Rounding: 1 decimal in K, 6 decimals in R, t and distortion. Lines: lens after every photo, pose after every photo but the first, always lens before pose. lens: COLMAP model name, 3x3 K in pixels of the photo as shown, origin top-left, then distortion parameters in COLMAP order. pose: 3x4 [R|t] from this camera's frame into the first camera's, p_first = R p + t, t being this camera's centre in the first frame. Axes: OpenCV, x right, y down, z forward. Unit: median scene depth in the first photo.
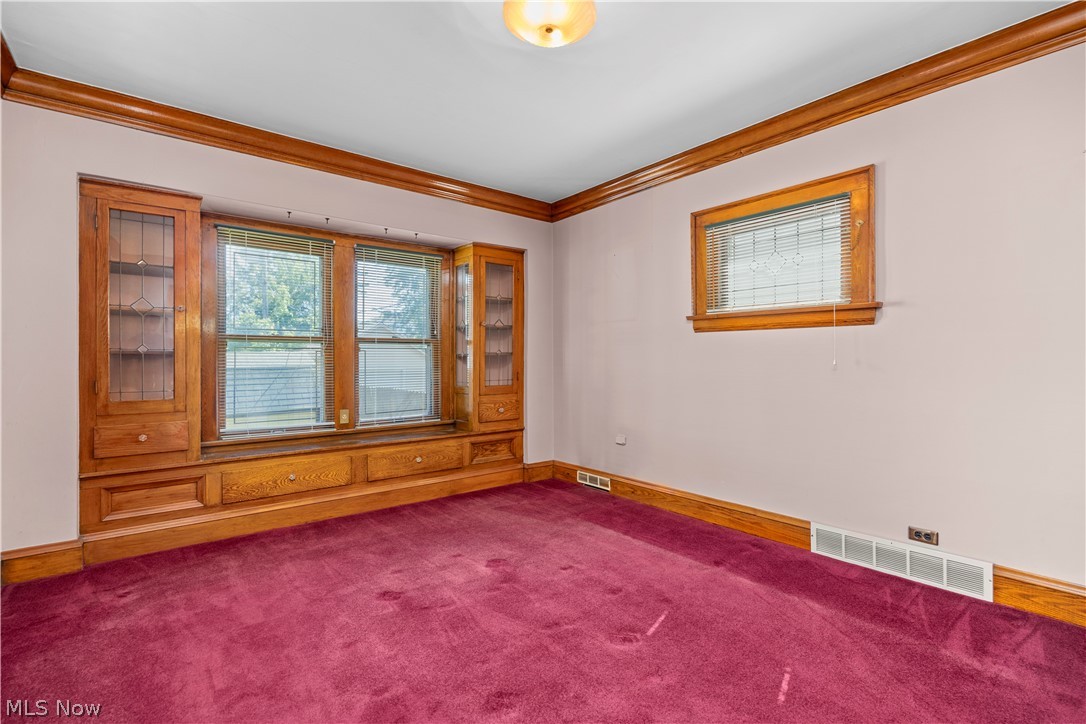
lens RADIAL K [[485.7, 0, 540.5], [0, 485.7, 358.3], [0, 0, 1]] dist [-0.012661, -0.000123]
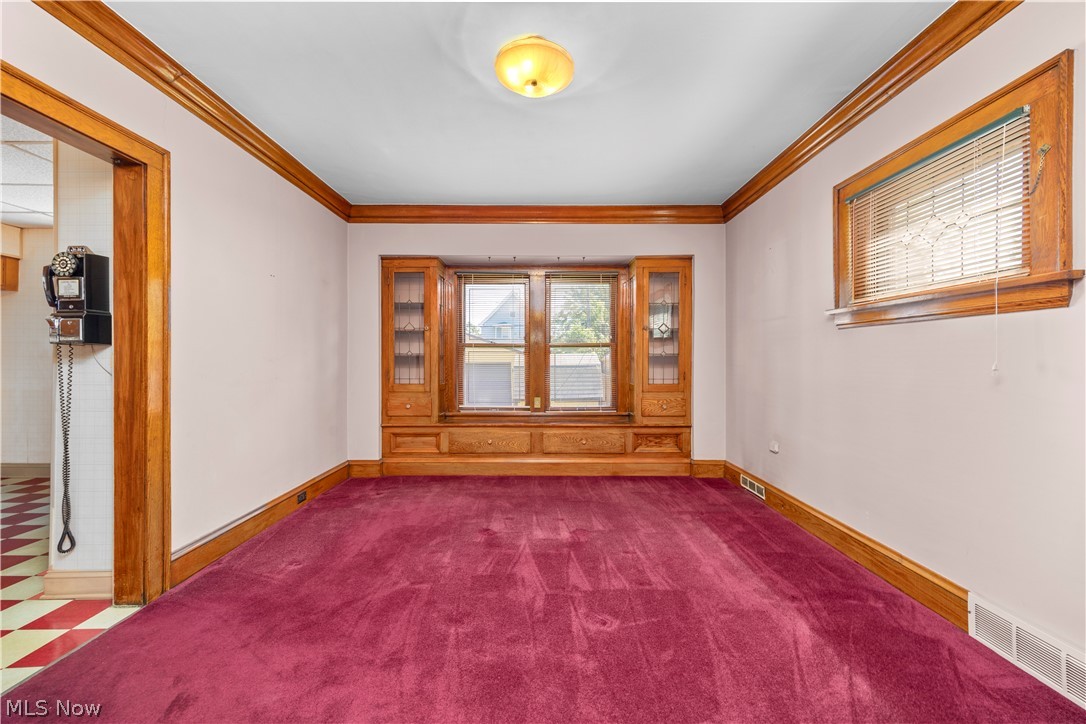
lens RADIAL K [[423.9, 0, 541.6], [0, 423.9, 363.0], [0, 0, 1]] dist [0.001753, -0.000409]
pose [[0.782100, 0.007041, -0.623113, 0.393015], [-0.000195, 0.999939, 0.011054, -0.002370], [0.623153, -0.008524, 0.782054, 0.110392]]
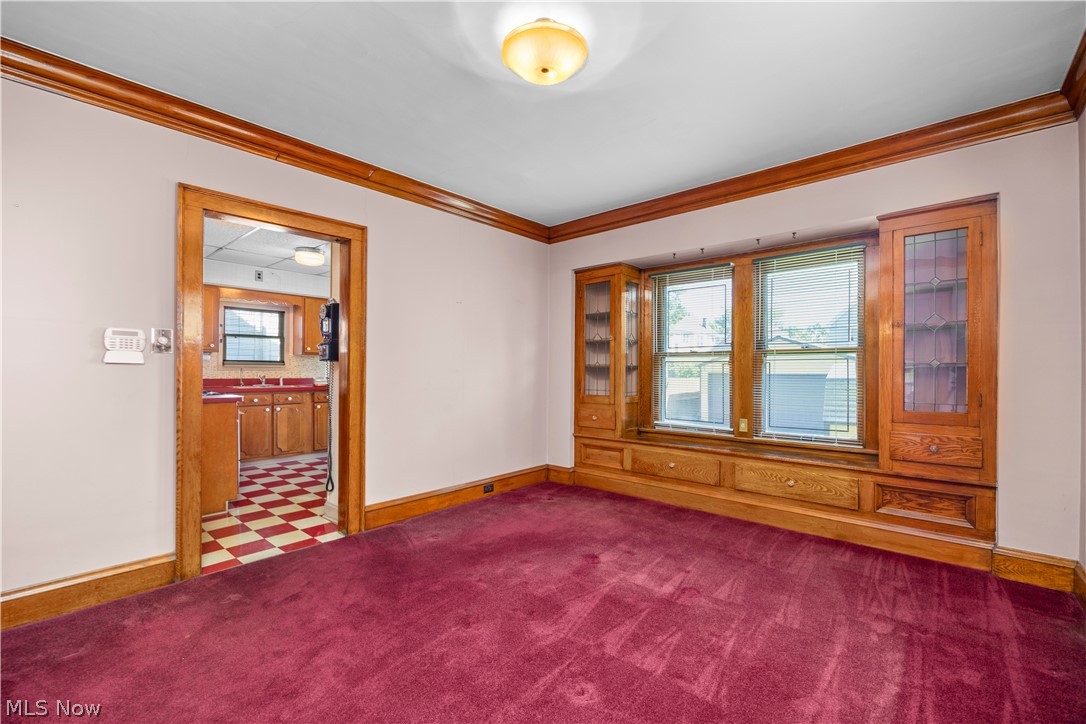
lens RADIAL K [[452.9, 0, 544.2], [0, 452.9, 369.9], [0, 0, 1]] dist [-0.013547, 0.000355]
pose [[0.168675, 0.003745, -0.985665, 0.586261], [-0.000030, 0.999993, 0.003795, -0.006329], [0.985672, -0.000611, 0.168674, 0.477467]]
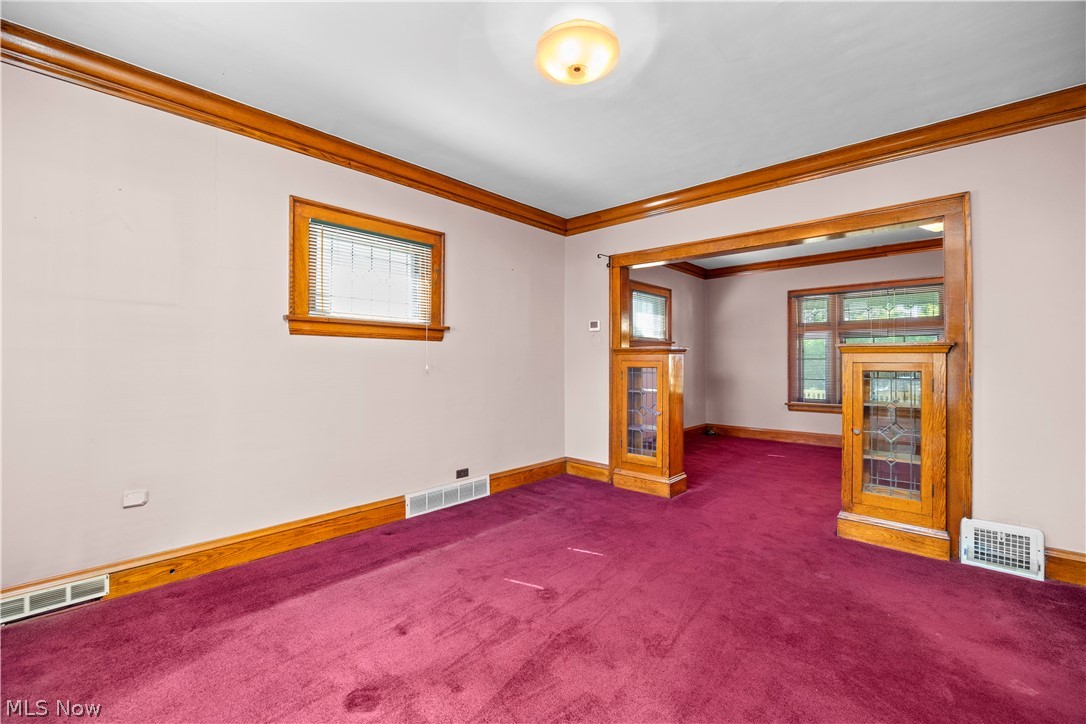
lens RADIAL K [[452.9, 0, 535.3], [0, 452.9, 362.3], [0, 0, 1]] dist [-0.013547, 0.000355]
pose [[-0.125736, 0.005034, 0.992051, -0.558231], [0.001603, 0.999987, -0.004871, 0.000734], [-0.992062, 0.000978, -0.125742, 0.701396]]
